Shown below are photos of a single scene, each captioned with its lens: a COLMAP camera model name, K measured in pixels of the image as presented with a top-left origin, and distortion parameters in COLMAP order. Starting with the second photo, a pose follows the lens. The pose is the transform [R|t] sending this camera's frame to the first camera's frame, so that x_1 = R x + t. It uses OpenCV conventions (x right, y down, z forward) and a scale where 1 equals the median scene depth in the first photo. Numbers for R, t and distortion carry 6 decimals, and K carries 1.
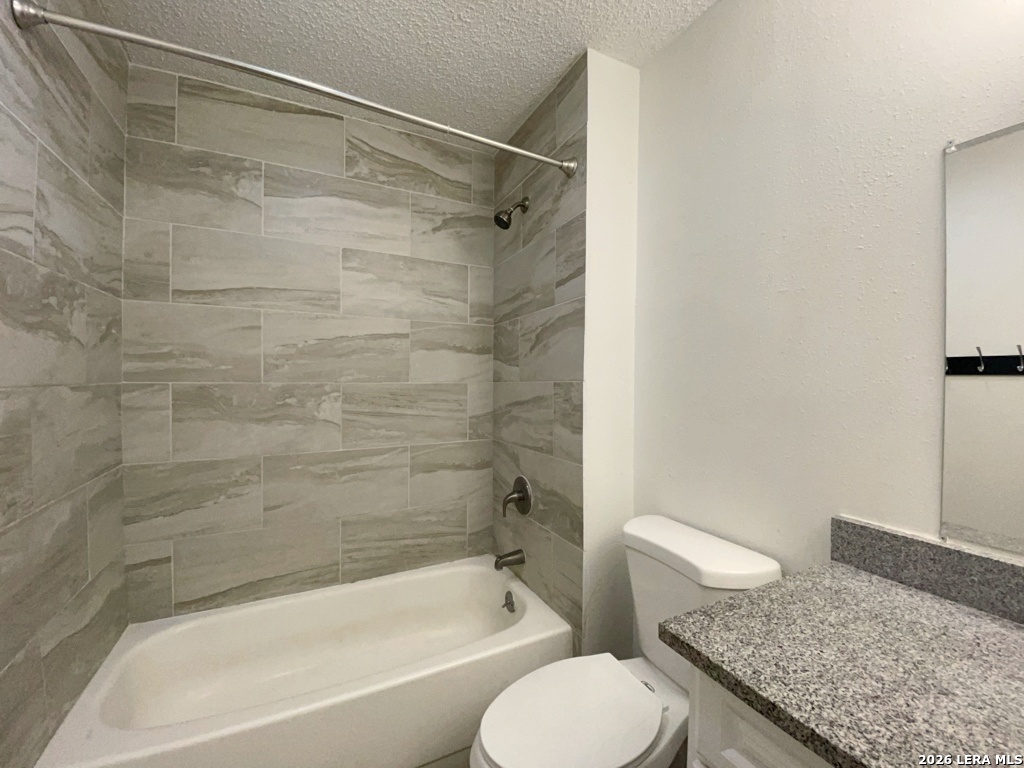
lens RADIAL K [[410.0, 0, 511.1], [0, 410.0, 381.0], [0, 0, 1]] dist [0.010702, -0.014014]
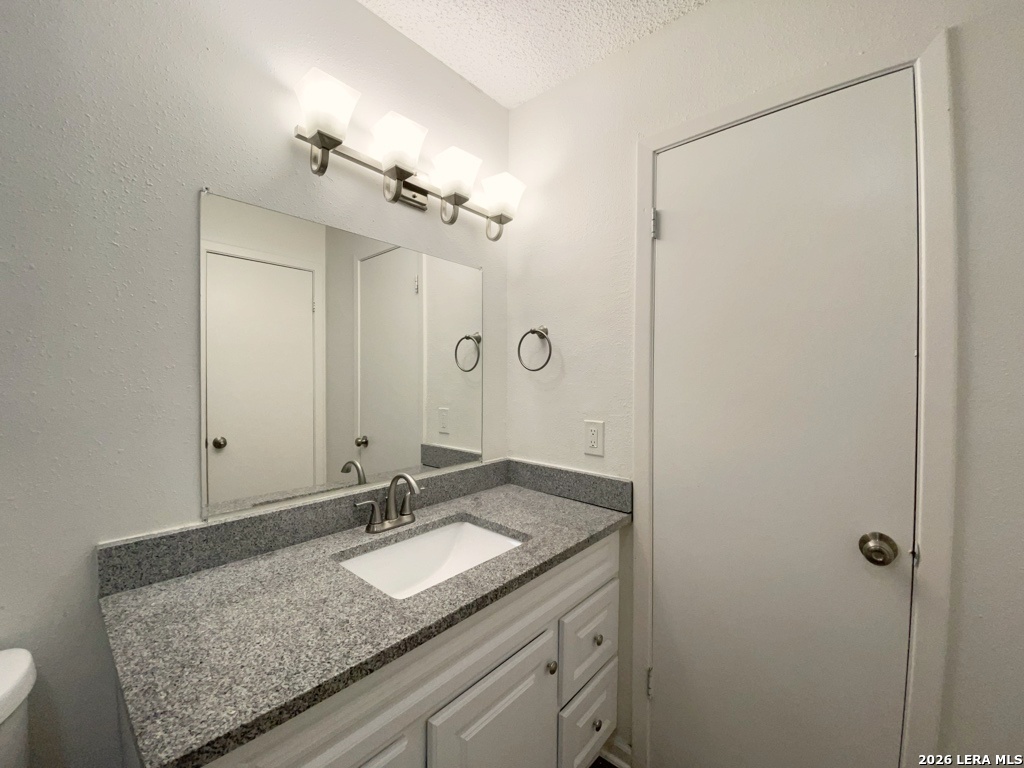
lens RADIAL K [[410.0, 0, 513.2], [0, 410.0, 380.8], [0, 0, 1]] dist [0.010702, -0.014014]
pose [[-0.370545, -0.015565, 0.928684, -0.405475], [-0.002556, 0.999873, 0.015738, -0.044978], [-0.928811, 0.003458, -0.370538, 0.634961]]
